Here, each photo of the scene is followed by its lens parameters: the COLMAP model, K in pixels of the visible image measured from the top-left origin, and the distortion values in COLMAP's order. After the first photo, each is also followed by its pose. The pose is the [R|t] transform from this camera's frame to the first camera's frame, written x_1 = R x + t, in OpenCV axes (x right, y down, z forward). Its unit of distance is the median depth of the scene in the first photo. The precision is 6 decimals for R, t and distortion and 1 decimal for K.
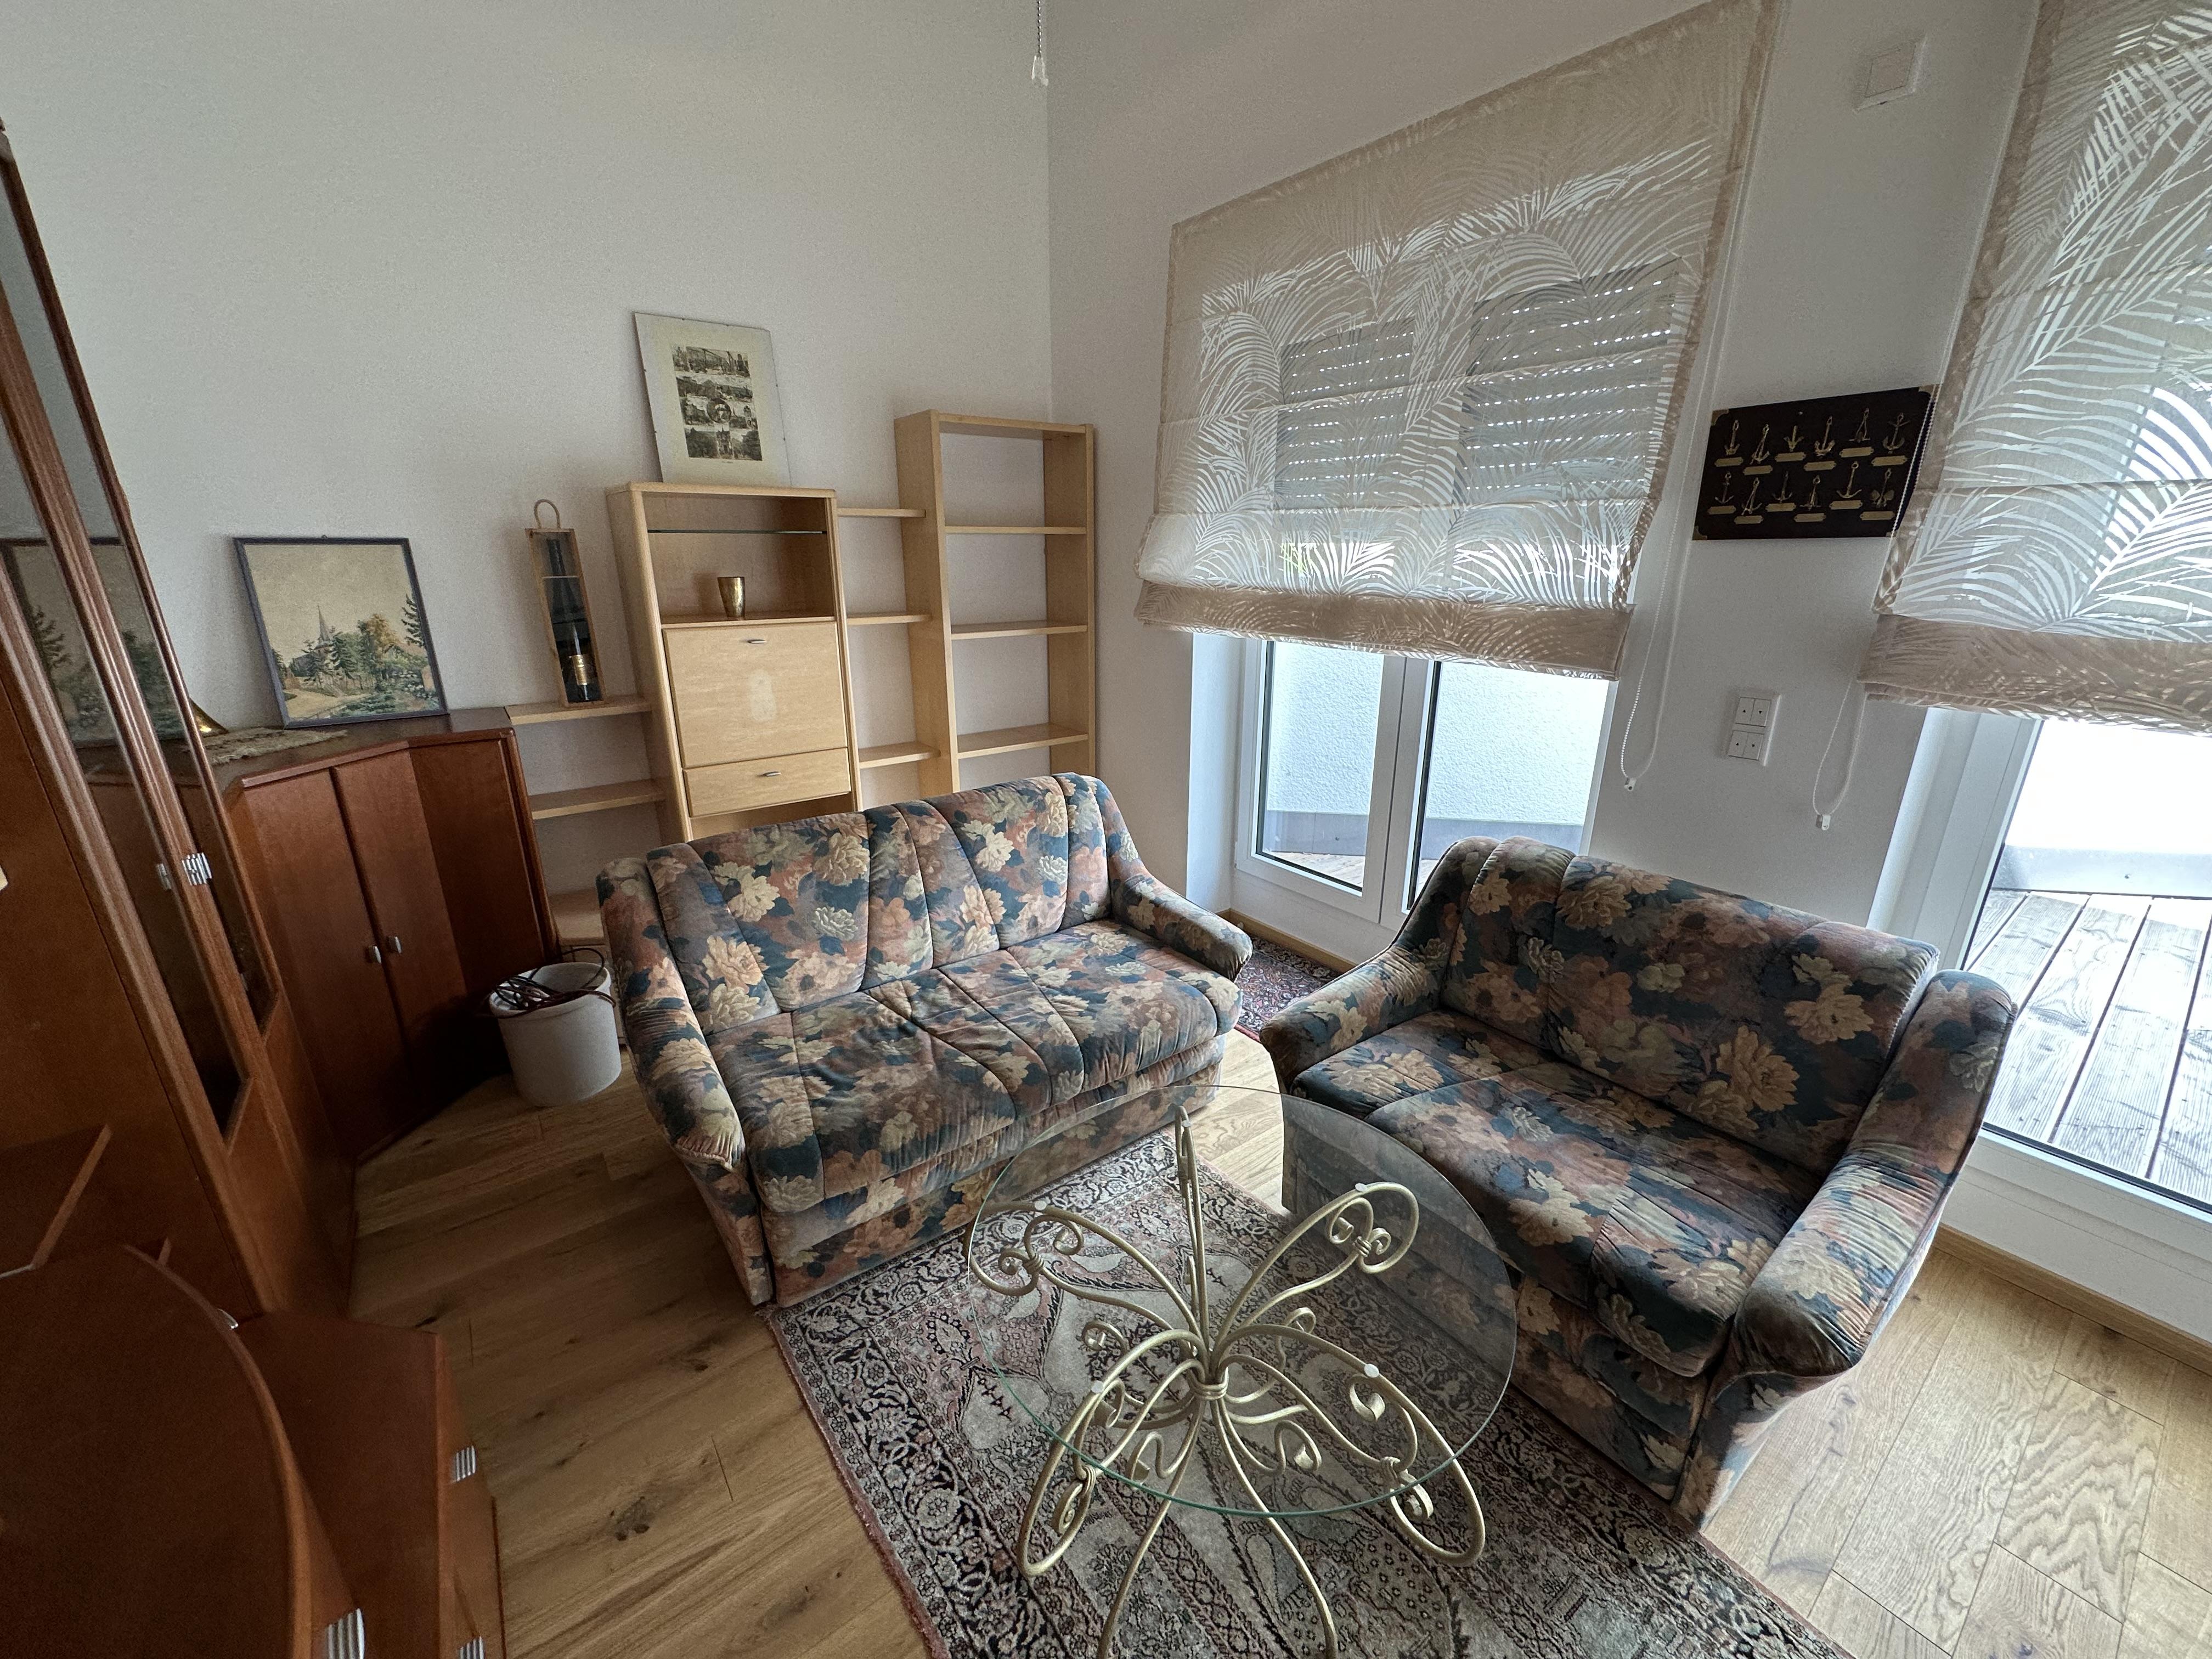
lens RADIAL K [[881.1, 0, 1106.2], [0, 881.1, 834.9], [0, 0, 1]] dist [-0.005675, 0.000932]
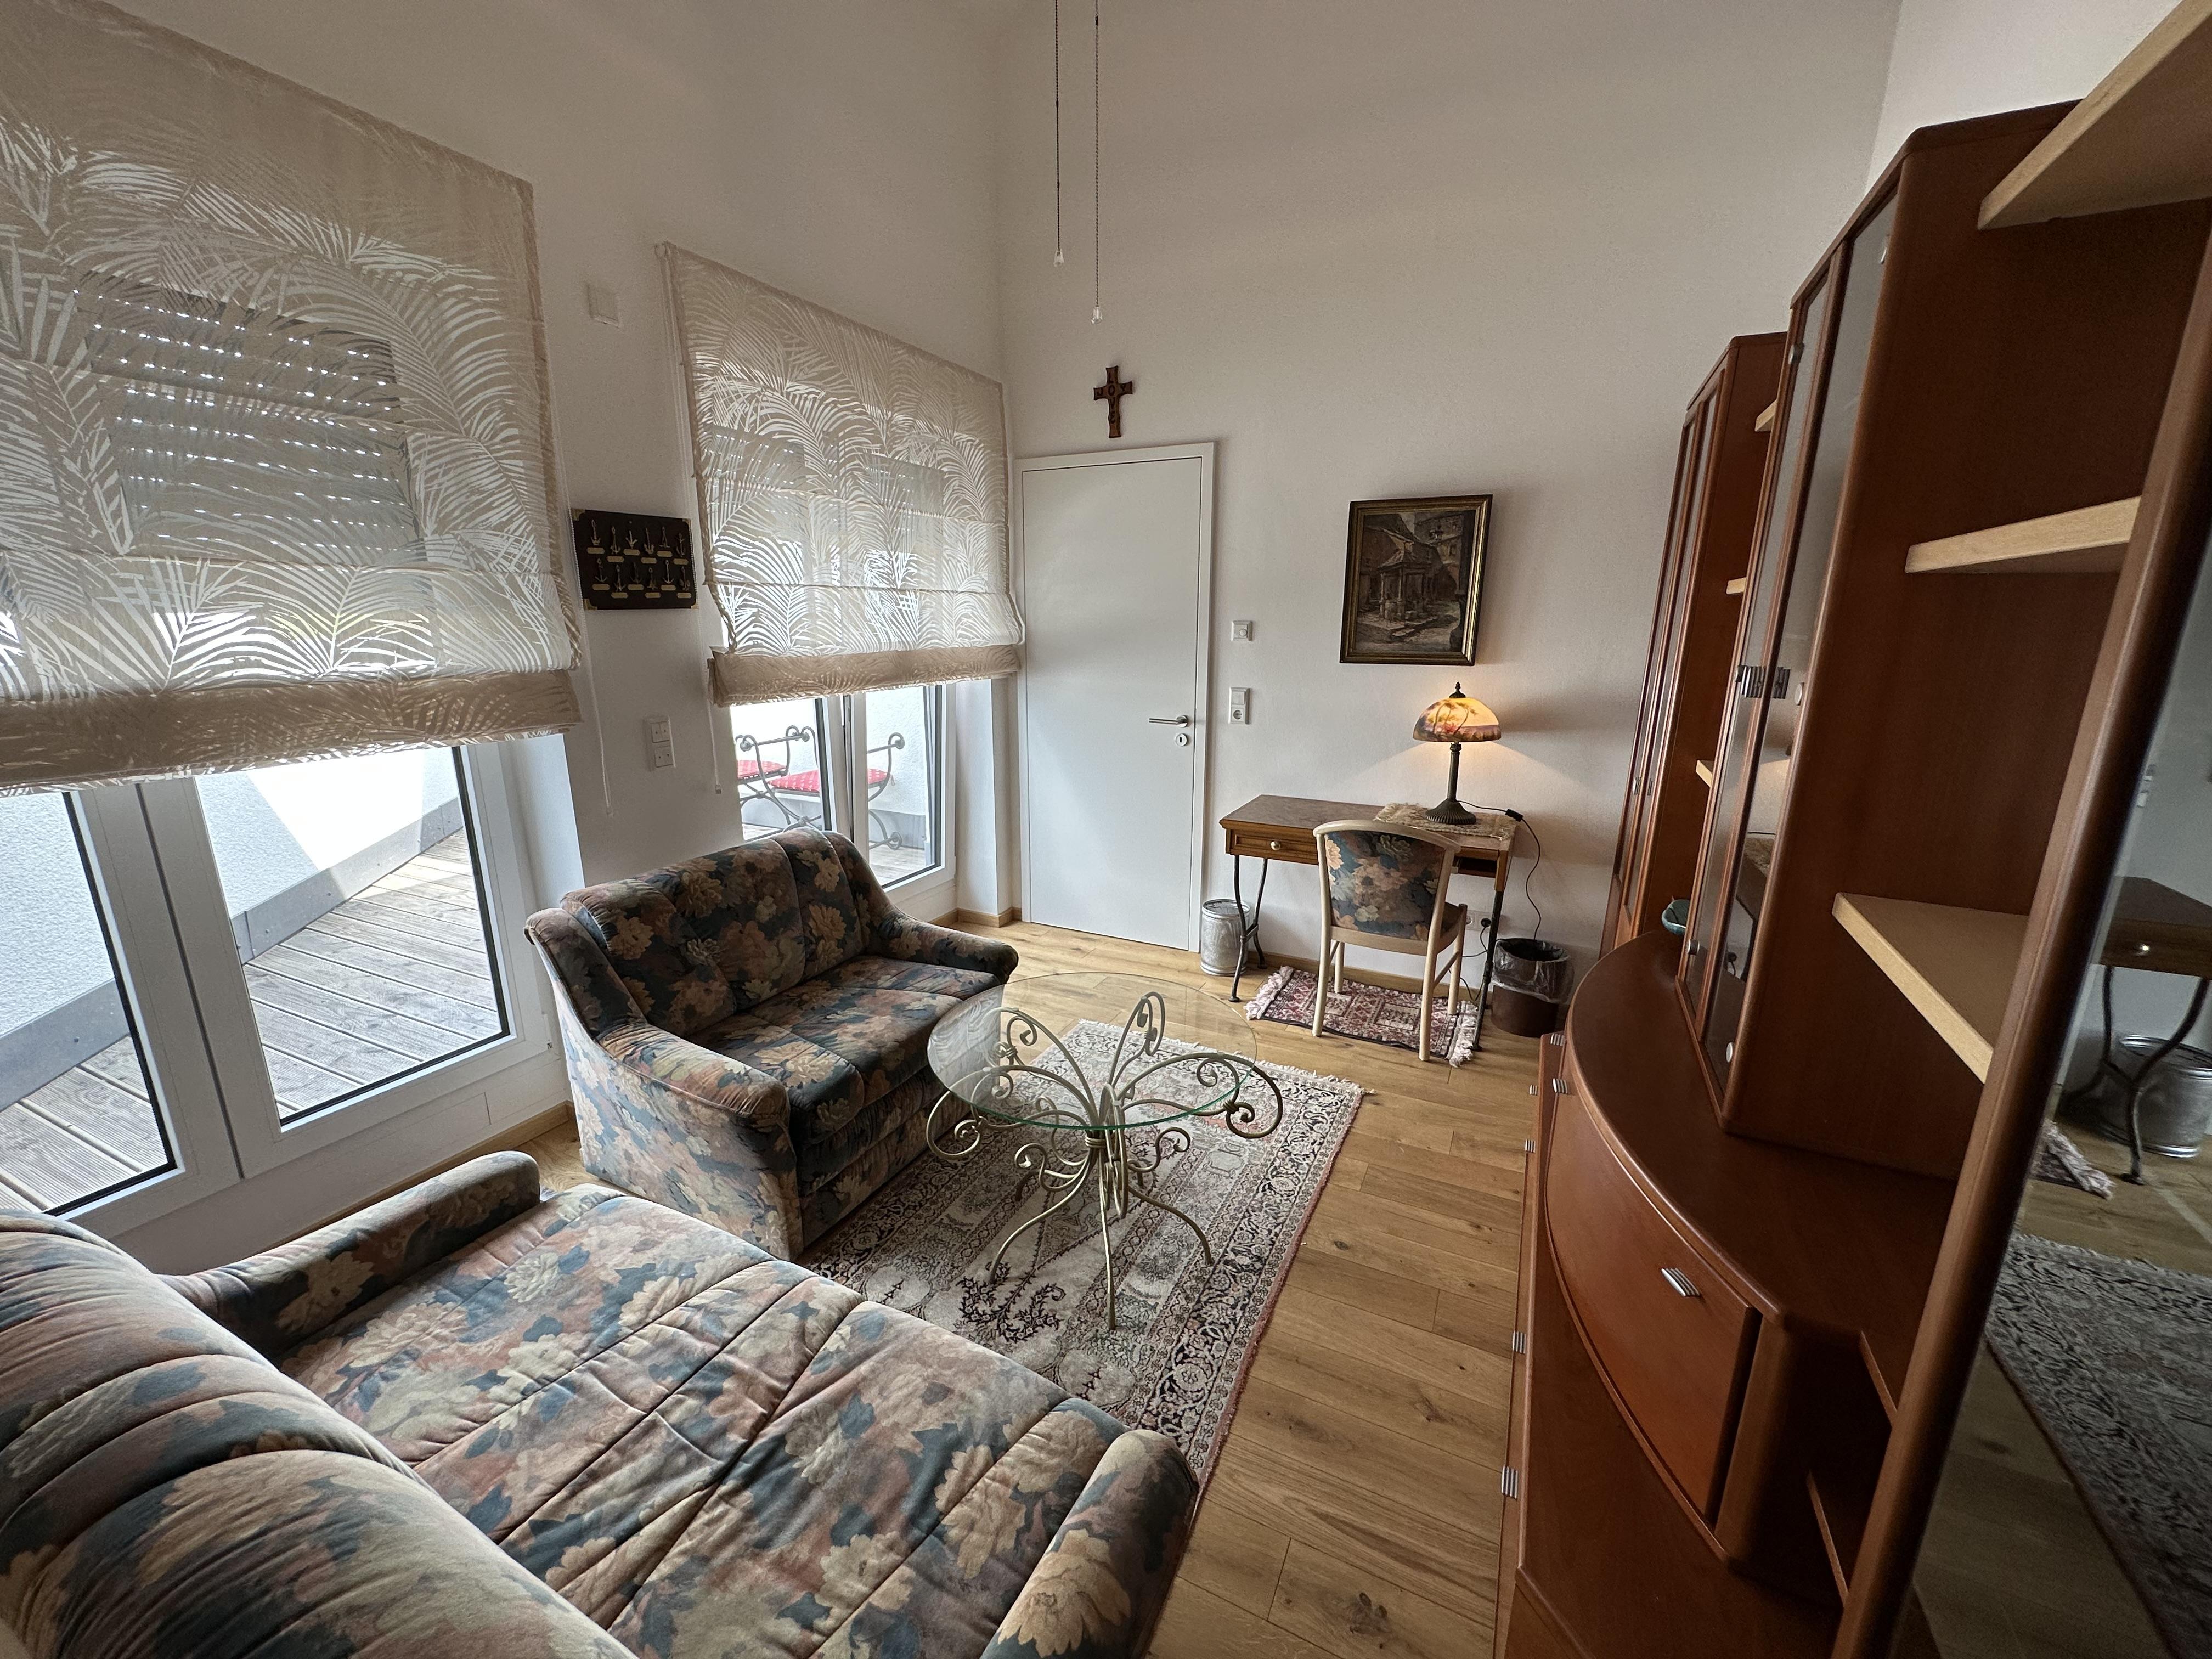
lens RADIAL K [[881.1, 0, 1109.4], [0, 881.1, 830.1], [0, 0, 1]] dist [-0.005675, 0.000932]
pose [[-0.457252, -0.214351, 0.863119, -0.833755], [0.272591, 0.890026, 0.365443, -0.323804], [-0.846531, 0.402378, -0.348536, 0.971003]]
